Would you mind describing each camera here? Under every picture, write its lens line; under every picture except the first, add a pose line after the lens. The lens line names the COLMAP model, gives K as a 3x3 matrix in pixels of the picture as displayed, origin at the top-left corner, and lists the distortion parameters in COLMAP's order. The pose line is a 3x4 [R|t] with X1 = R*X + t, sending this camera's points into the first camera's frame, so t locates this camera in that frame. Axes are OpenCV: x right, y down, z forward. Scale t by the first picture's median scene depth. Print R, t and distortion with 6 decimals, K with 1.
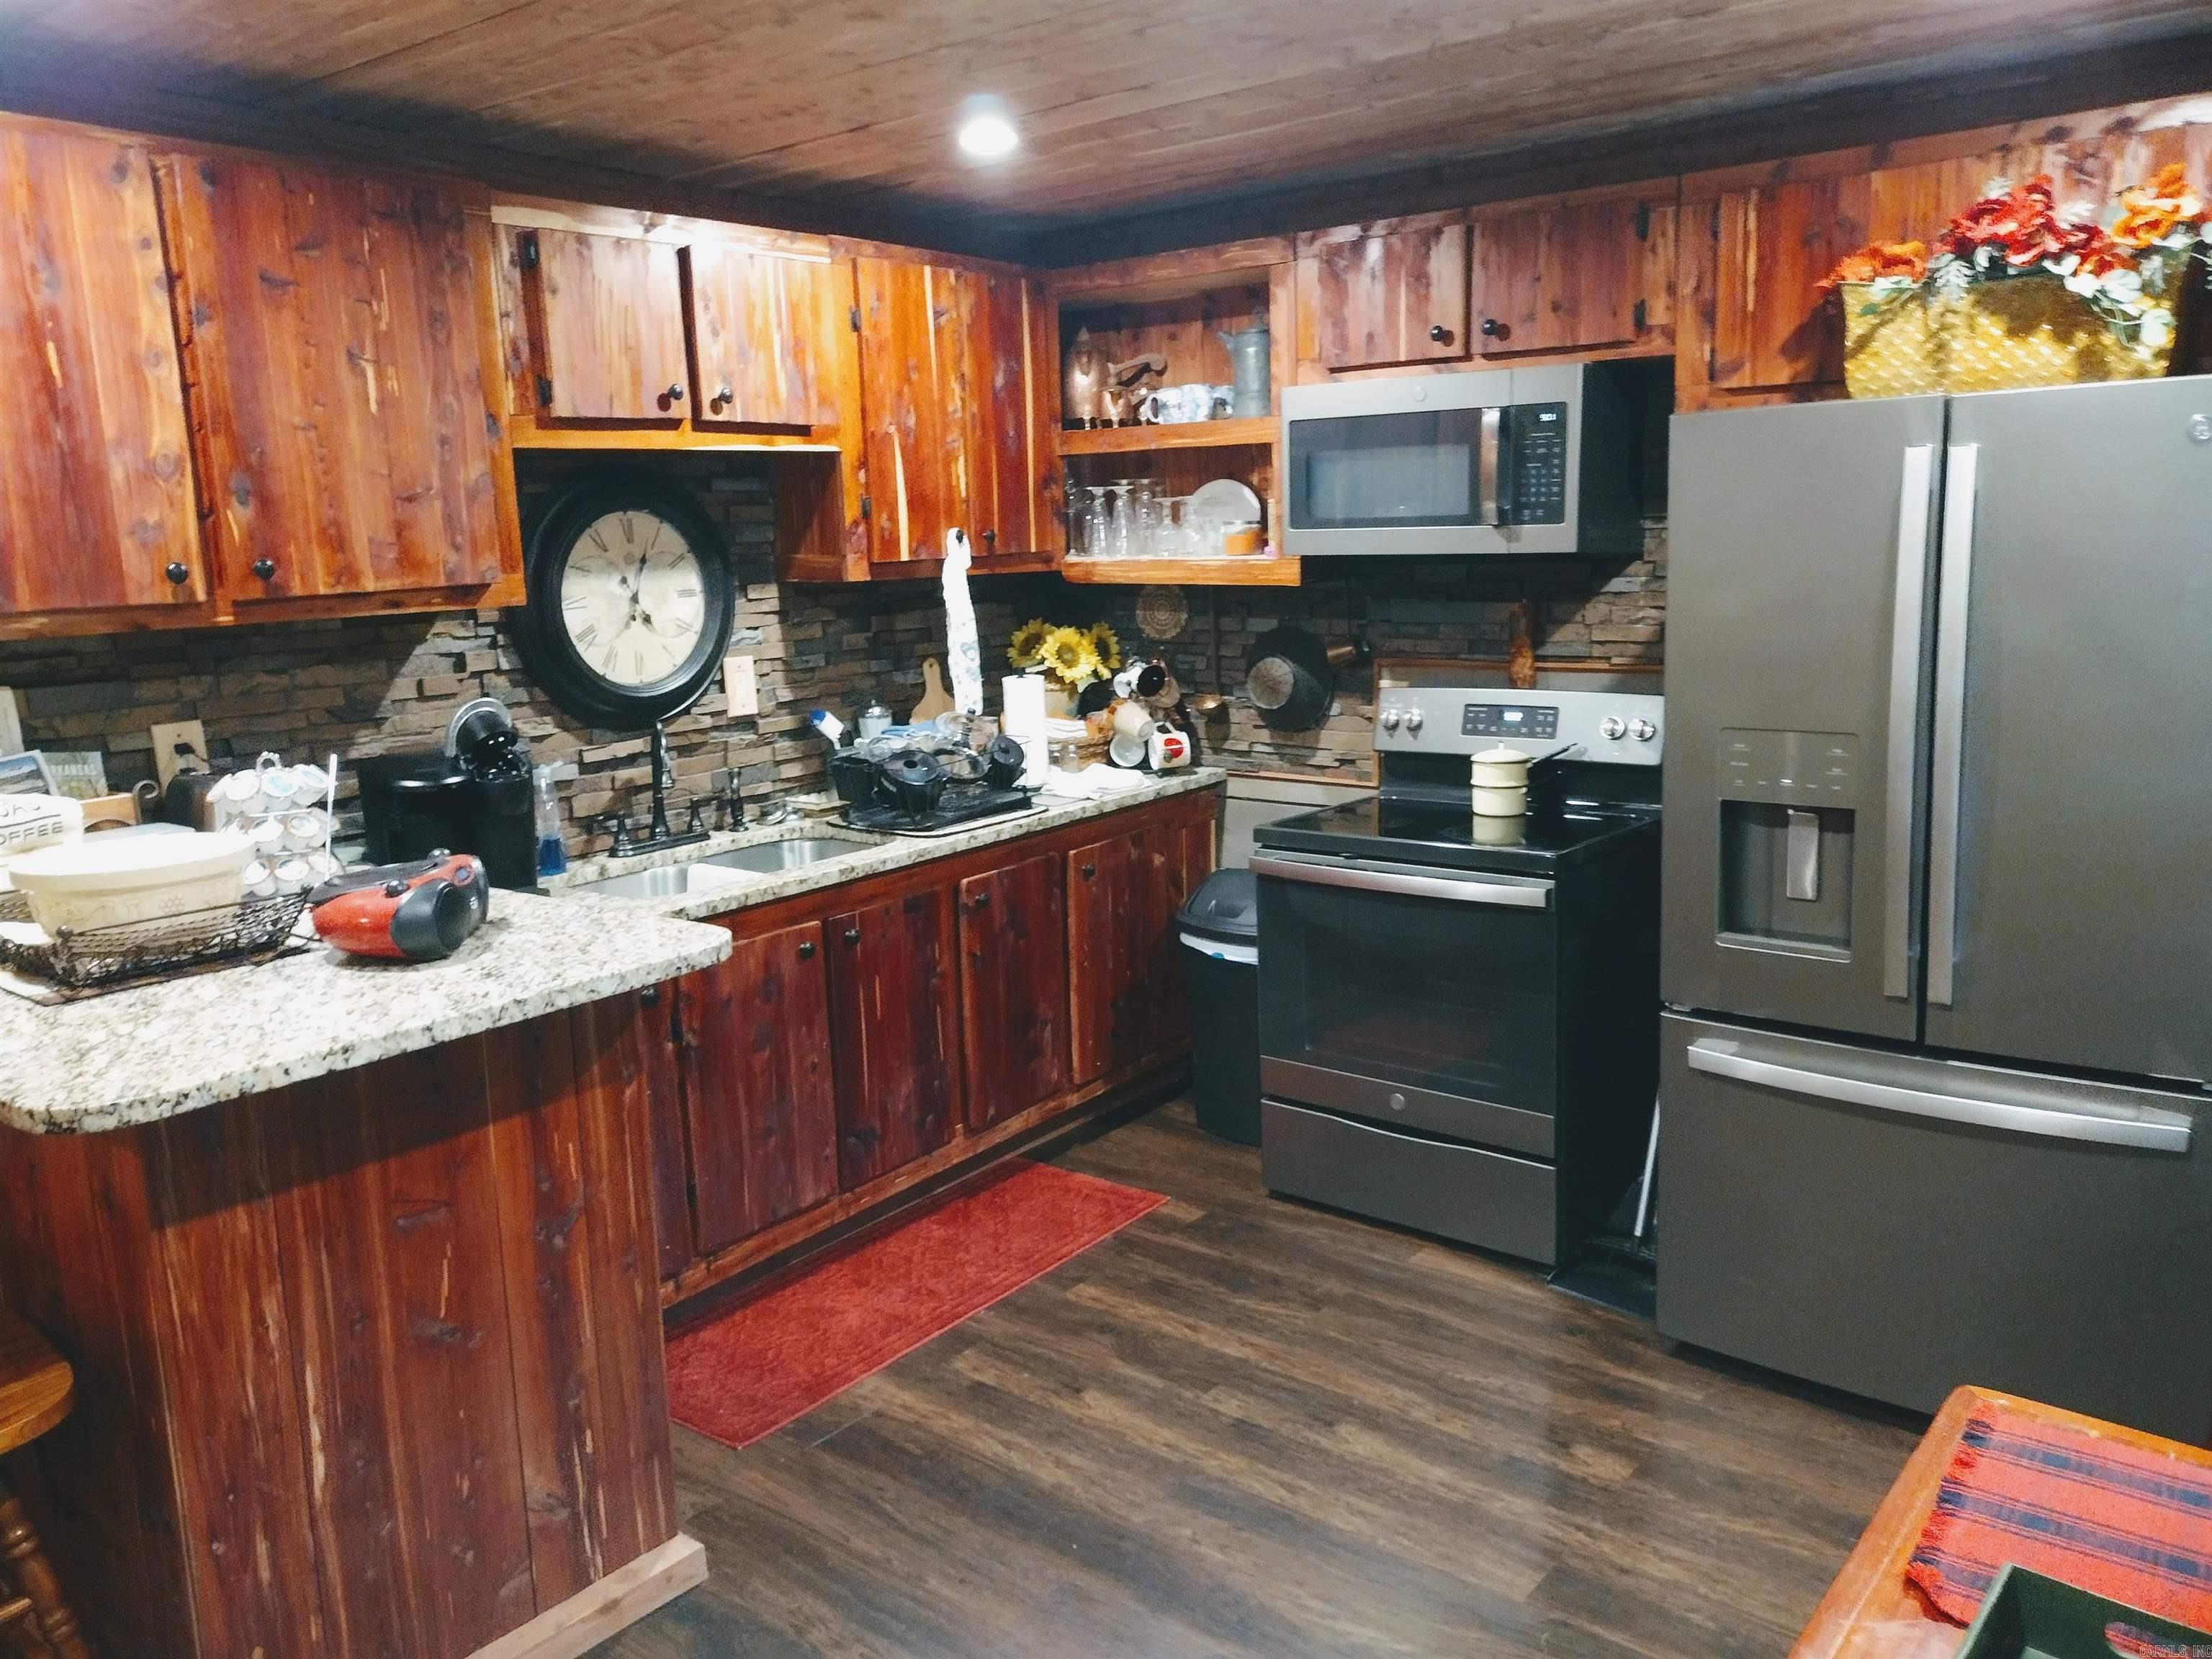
lens RADIAL K [[1705.6, 0, 1058.9], [0, 1705.6, 828.2], [0, 0, 1]] dist [0.048339, -0.066334]
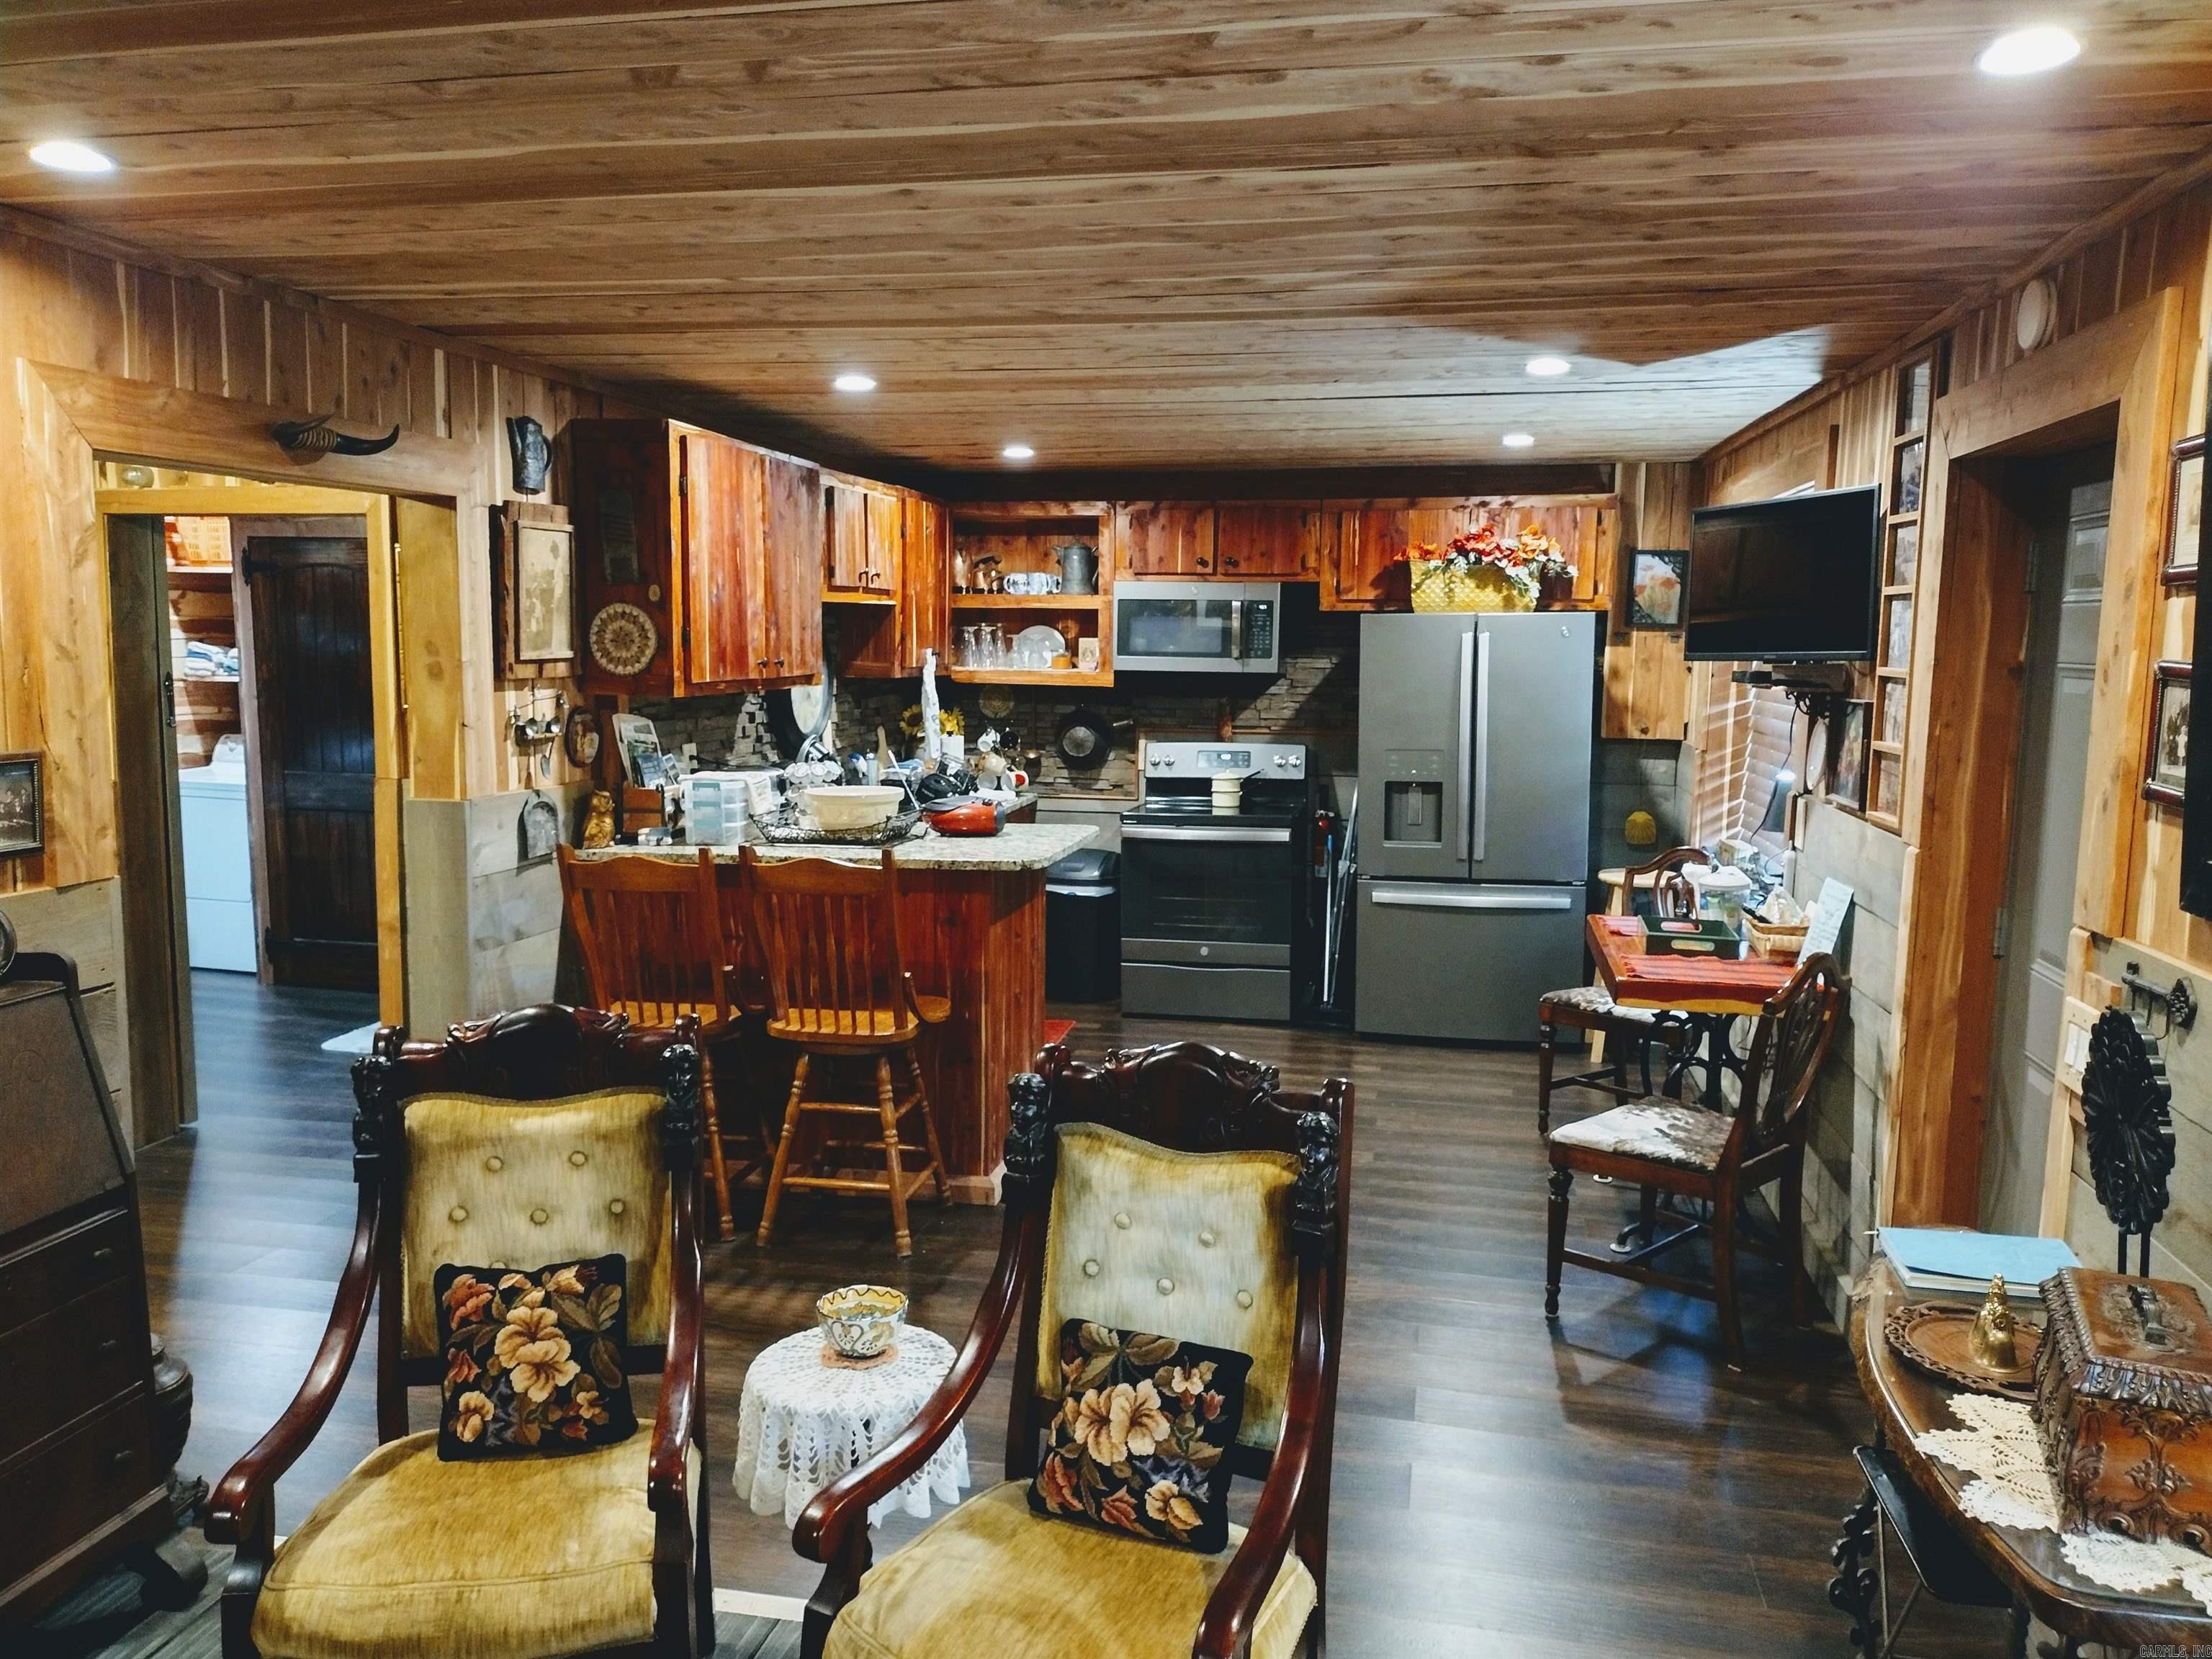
lens RADIAL K [[1705.6, 0, 1037.9], [0, 1705.6, 837.1], [0, 0, 1]] dist [0.048339, -0.066334]
pose [[0.896818, -0.014881, 0.442149, -0.829797], [0.044242, 0.997441, -0.056168, 0.132176], [-0.440181, 0.069934, 0.895181, -0.663797]]
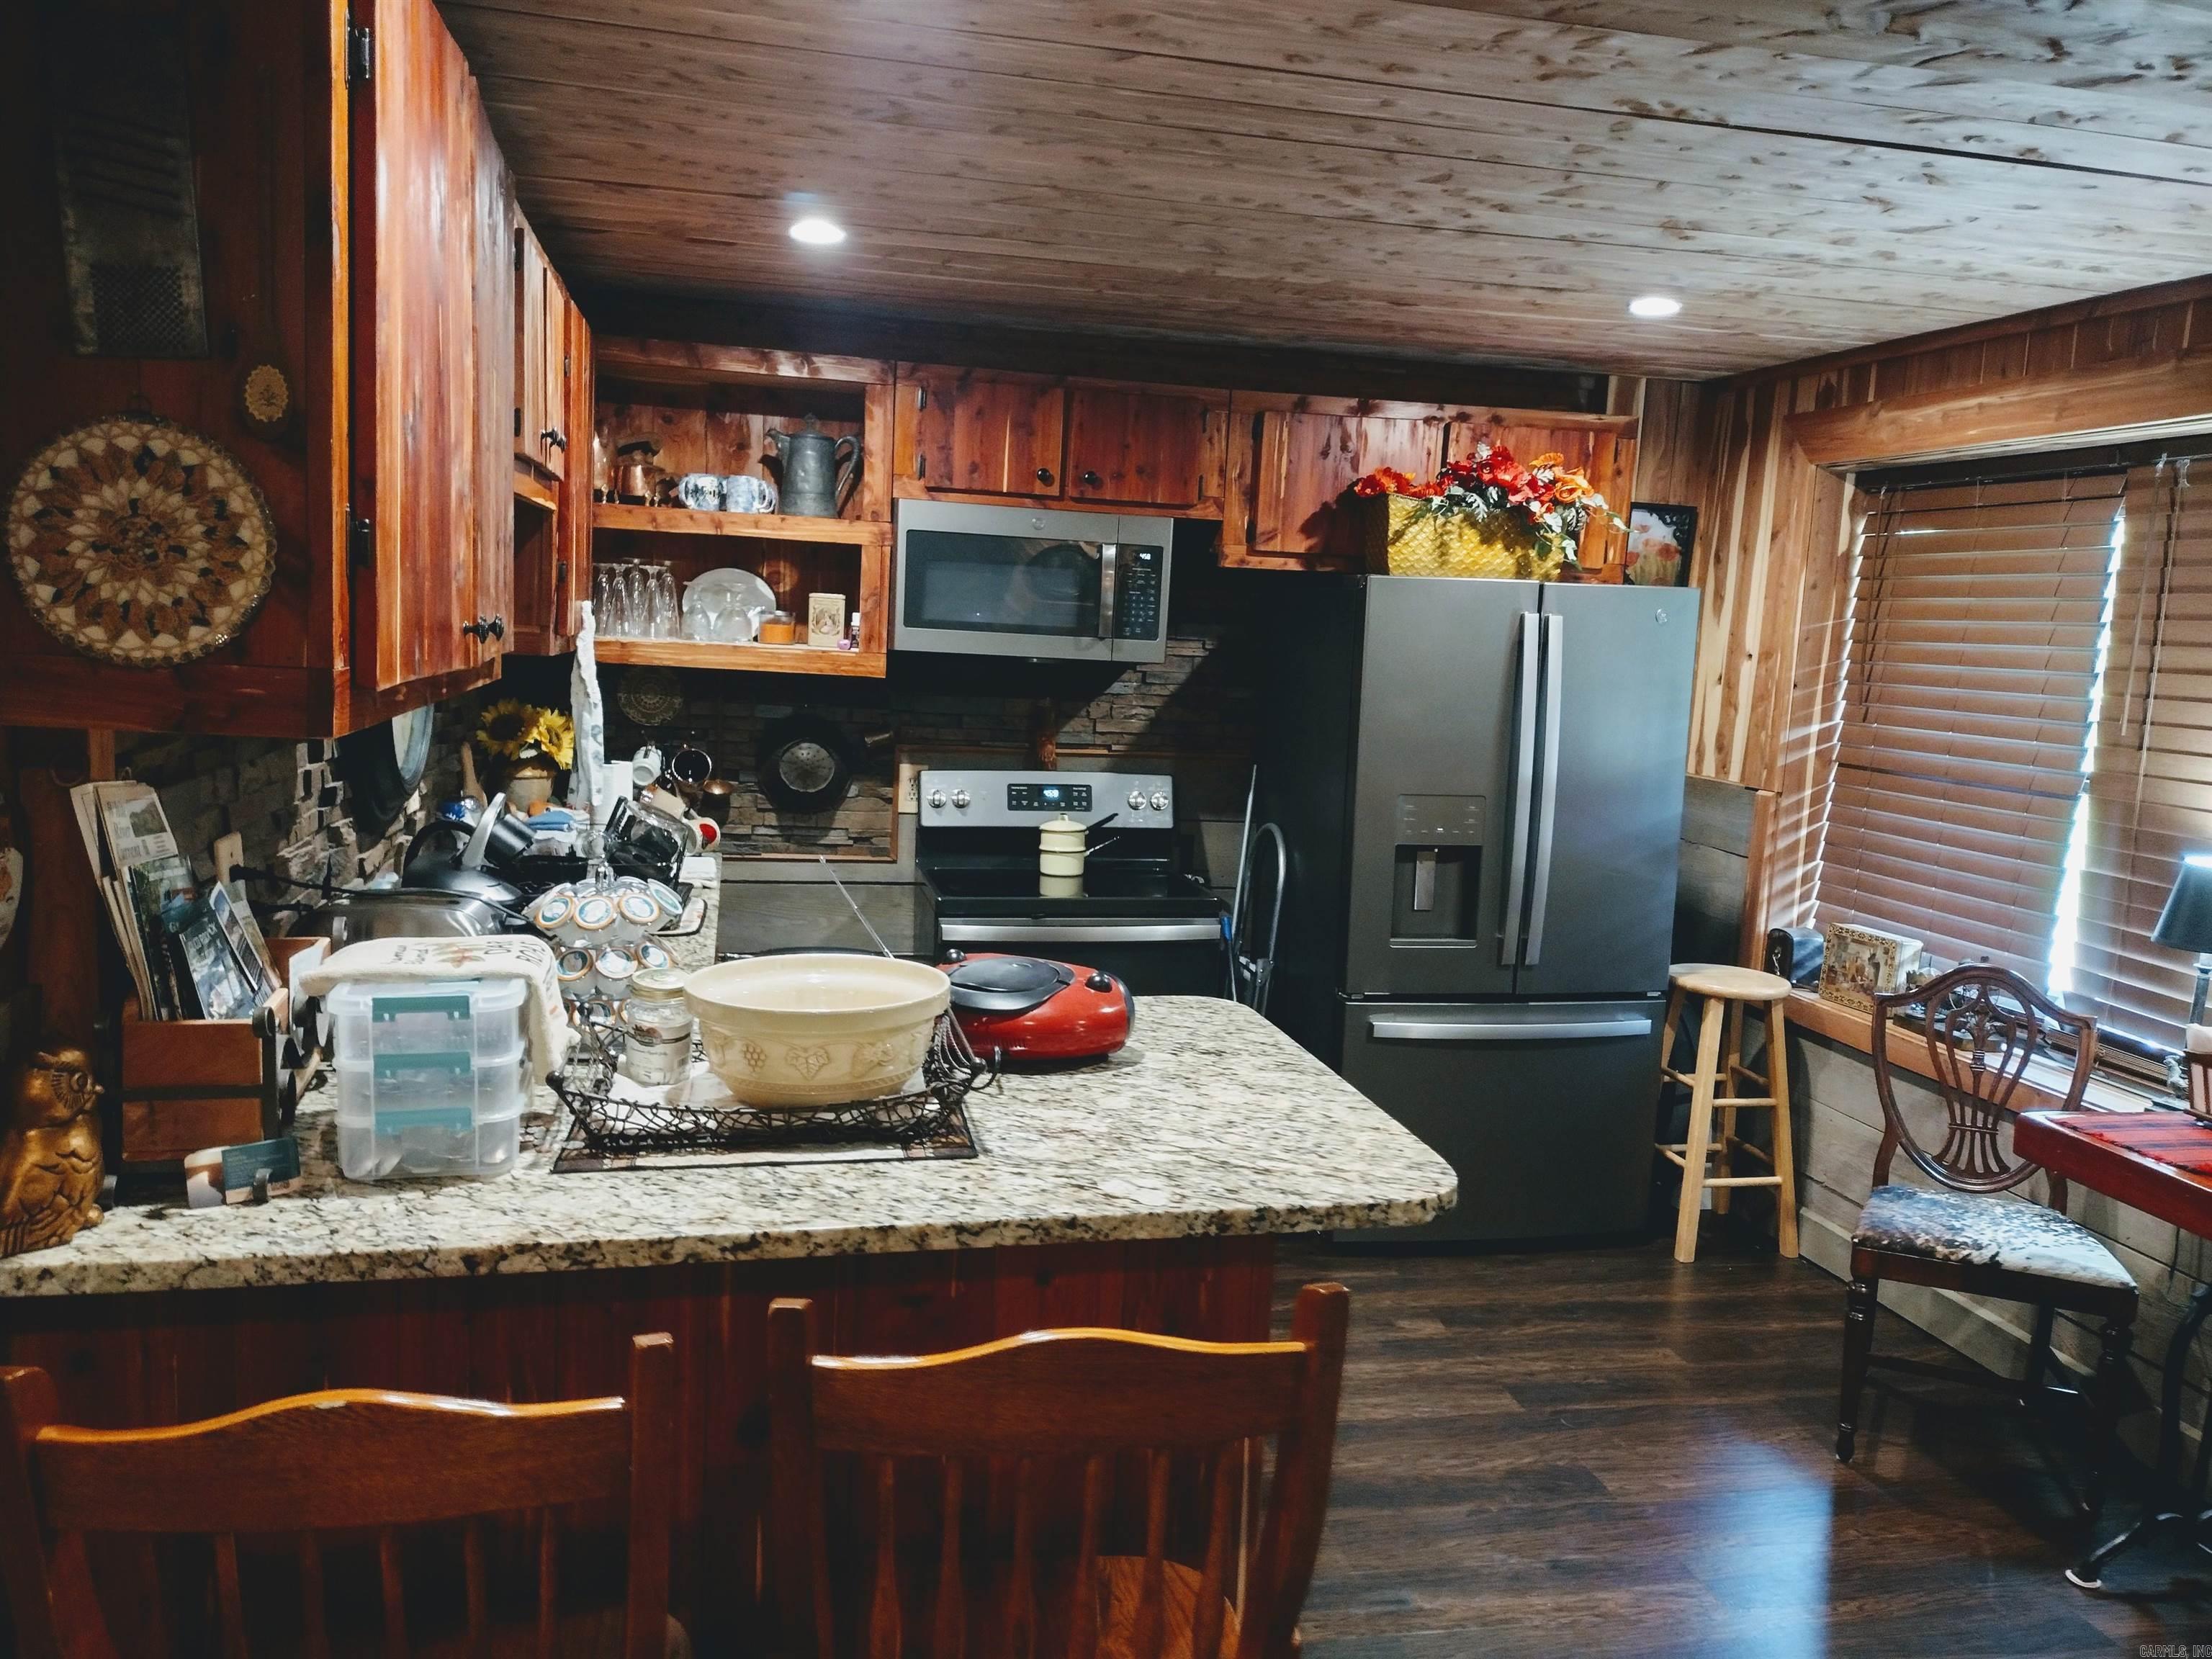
lens RADIAL K [[1705.6, 0, 1110.3], [0, 1705.6, 836.6], [0, 0, 1]] dist [0.048339, -0.066334]
pose [[0.611001, -0.040337, 0.790602, -0.707530], [0.076091, 0.997069, -0.007934, -0.024116], [-0.787965, 0.065005, 0.612279, 0.251696]]
